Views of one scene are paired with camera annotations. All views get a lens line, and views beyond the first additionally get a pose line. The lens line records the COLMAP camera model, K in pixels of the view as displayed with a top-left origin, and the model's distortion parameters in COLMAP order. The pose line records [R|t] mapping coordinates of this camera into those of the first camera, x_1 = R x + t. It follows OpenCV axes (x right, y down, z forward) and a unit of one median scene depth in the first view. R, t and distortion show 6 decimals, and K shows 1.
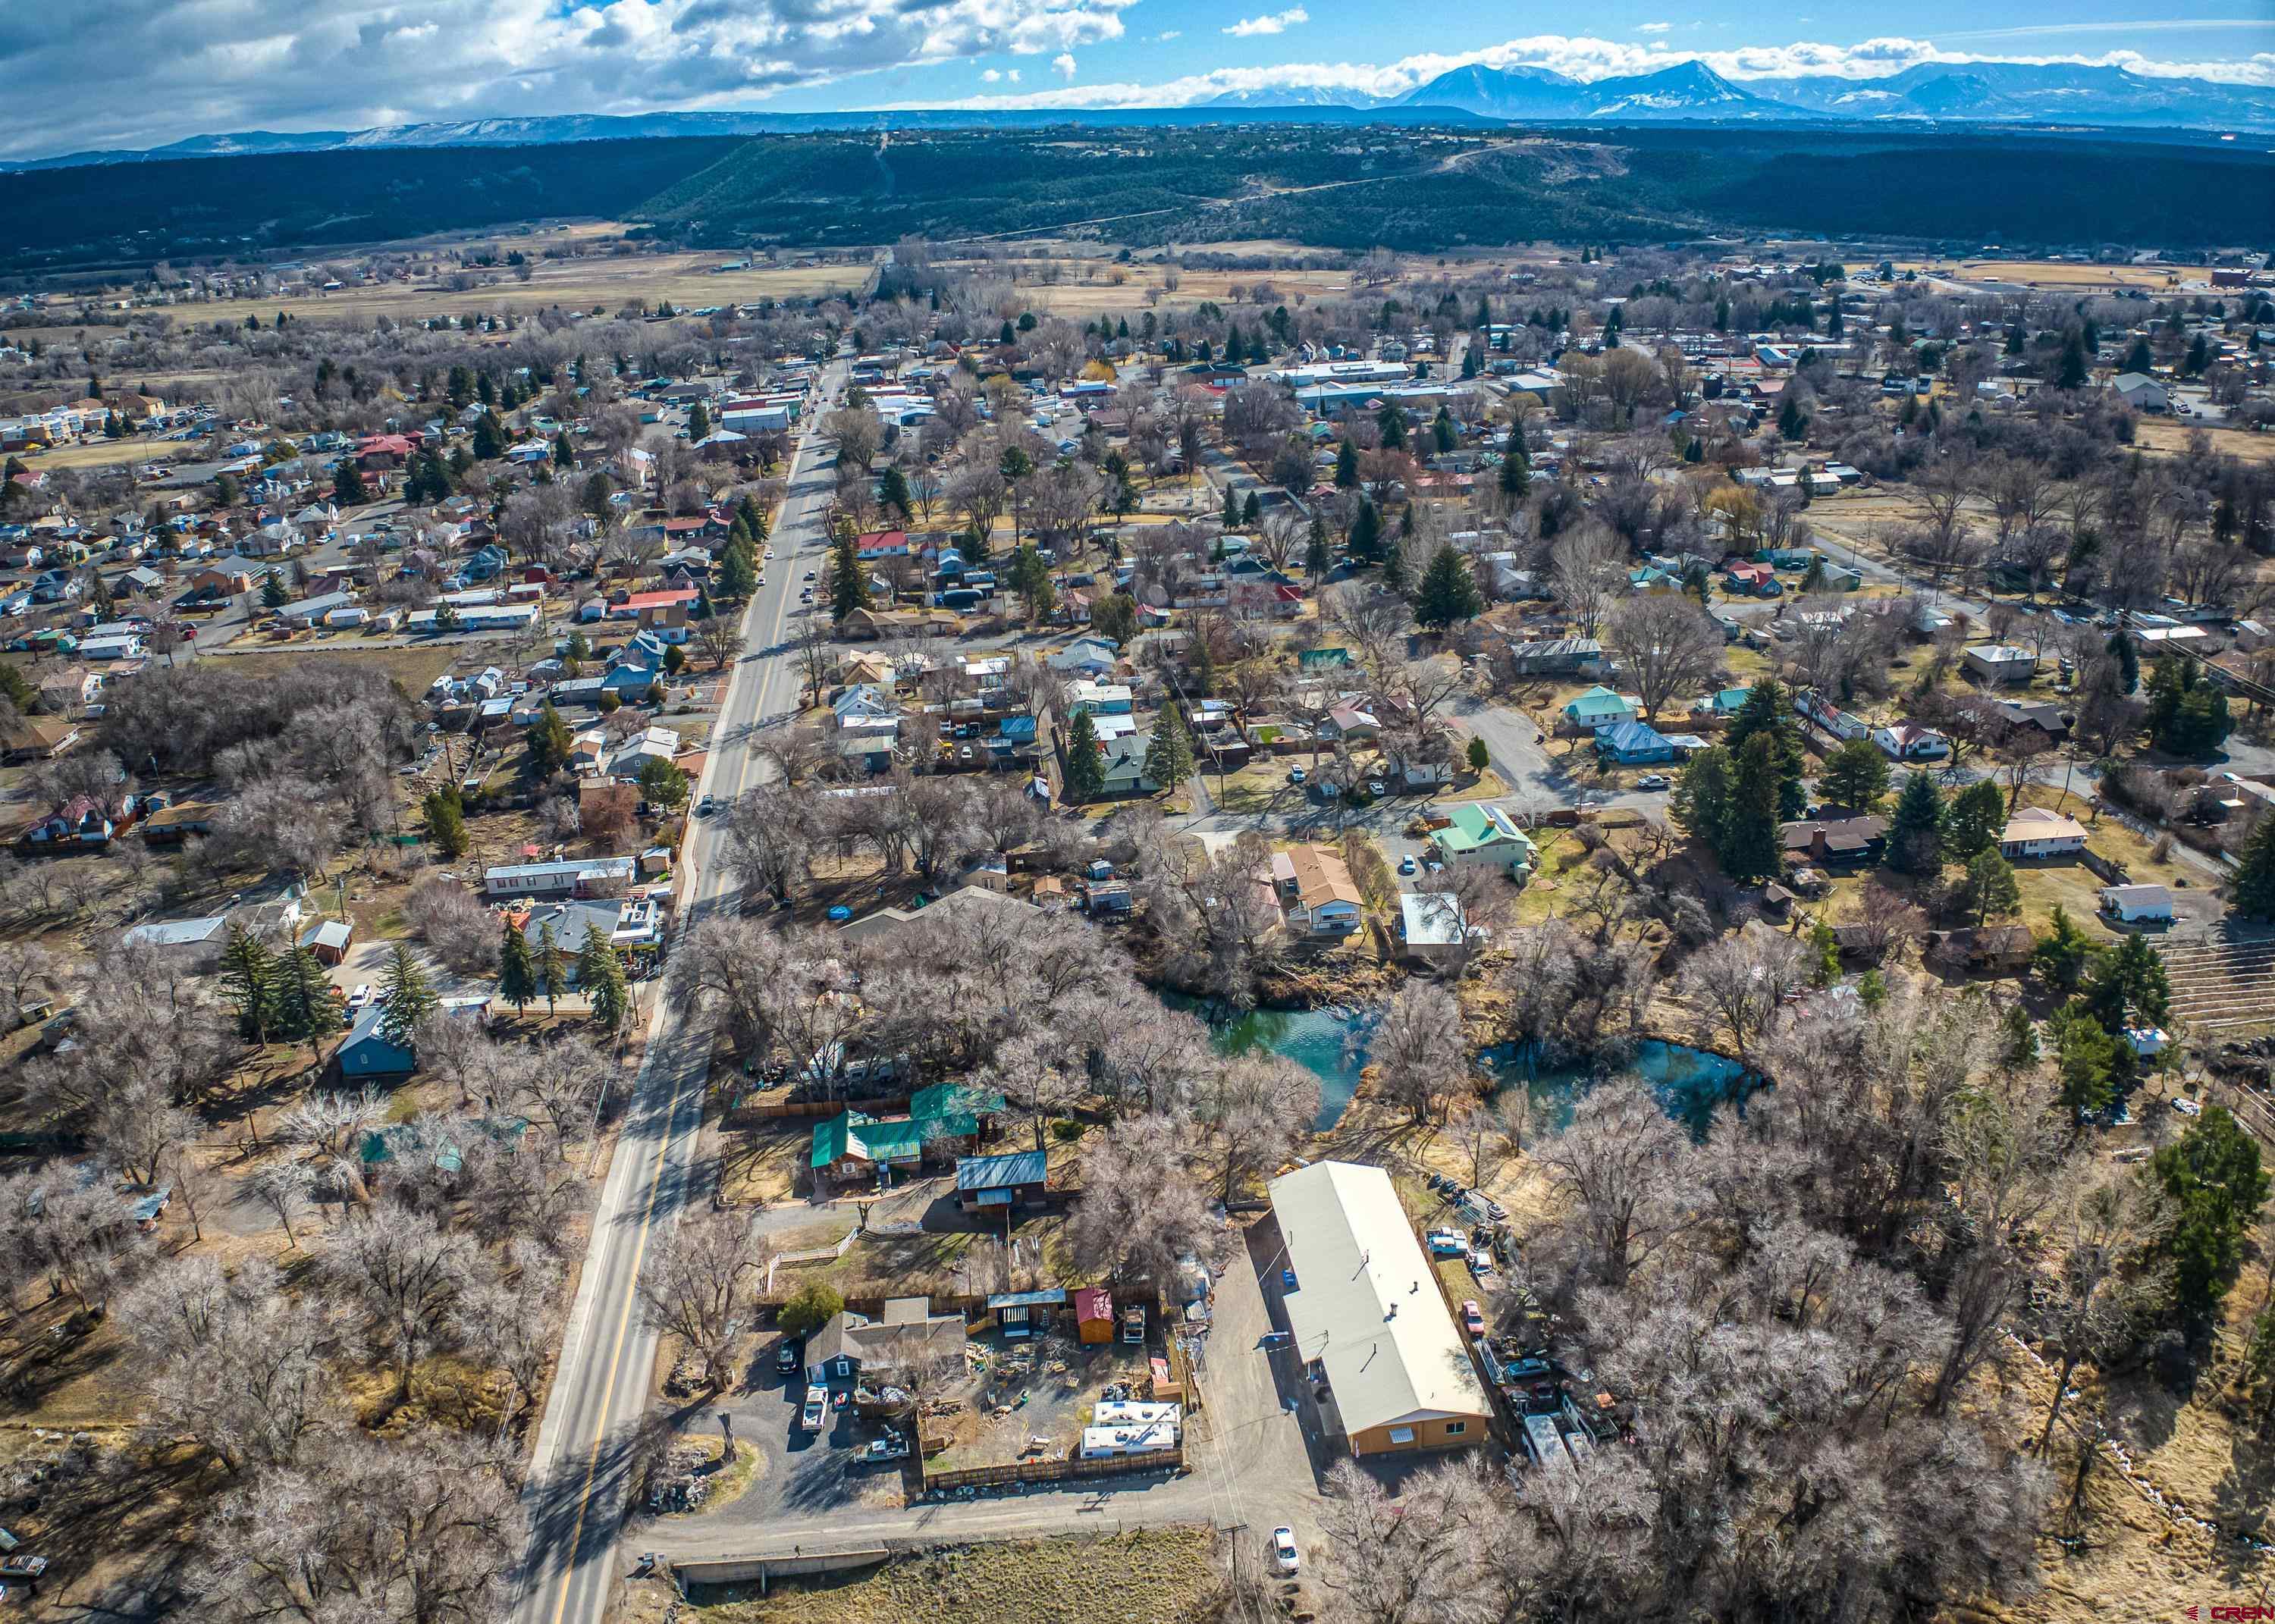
lens RADIAL K [[1792.5, 0, 1209.4], [0, 1792.5, 814.0], [0, 0, 1]] dist [-0.092051, 0.006487]
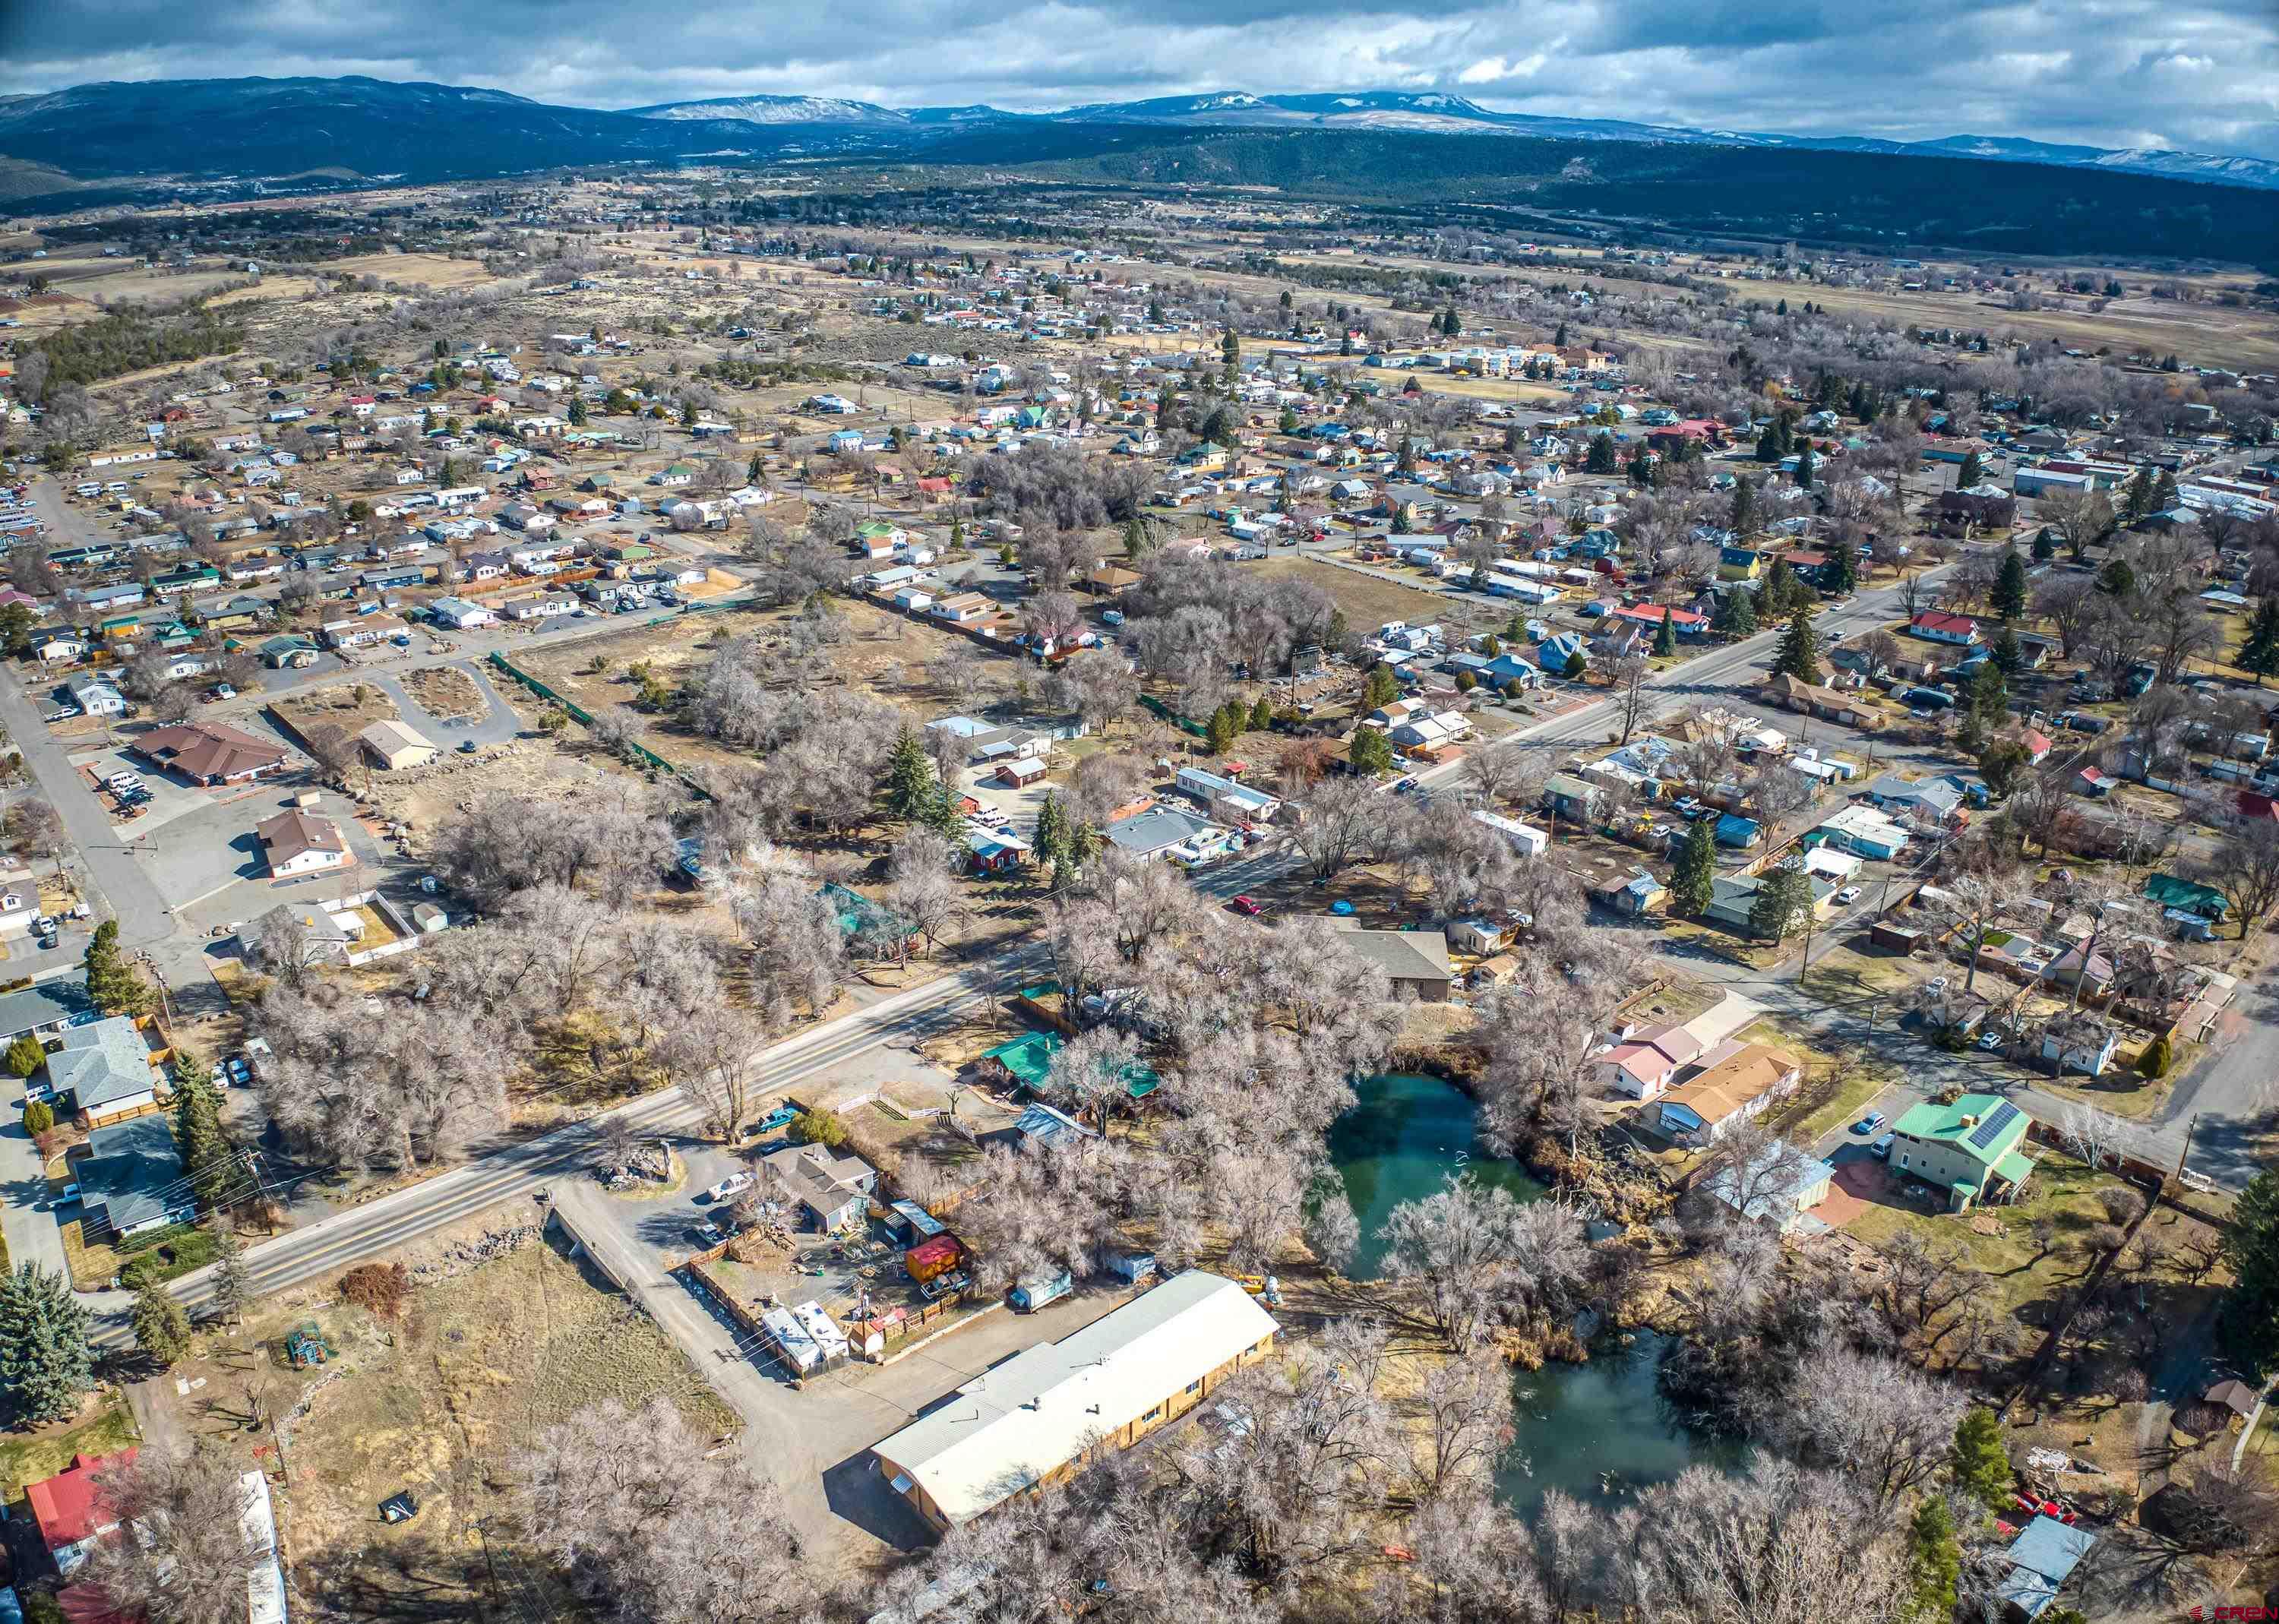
lens RADIAL K [[1764.7, 0, 1139.5], [0, 1764.7, 812.0], [0, 0, 1]] dist [-0.085648, -0.052891]
pose [[0.549588, 0.326983, -0.768788, 0.431867], [-0.323360, 0.931756, 0.165134, -0.110918], [0.770319, 0.157840, 0.617815, 0.229744]]
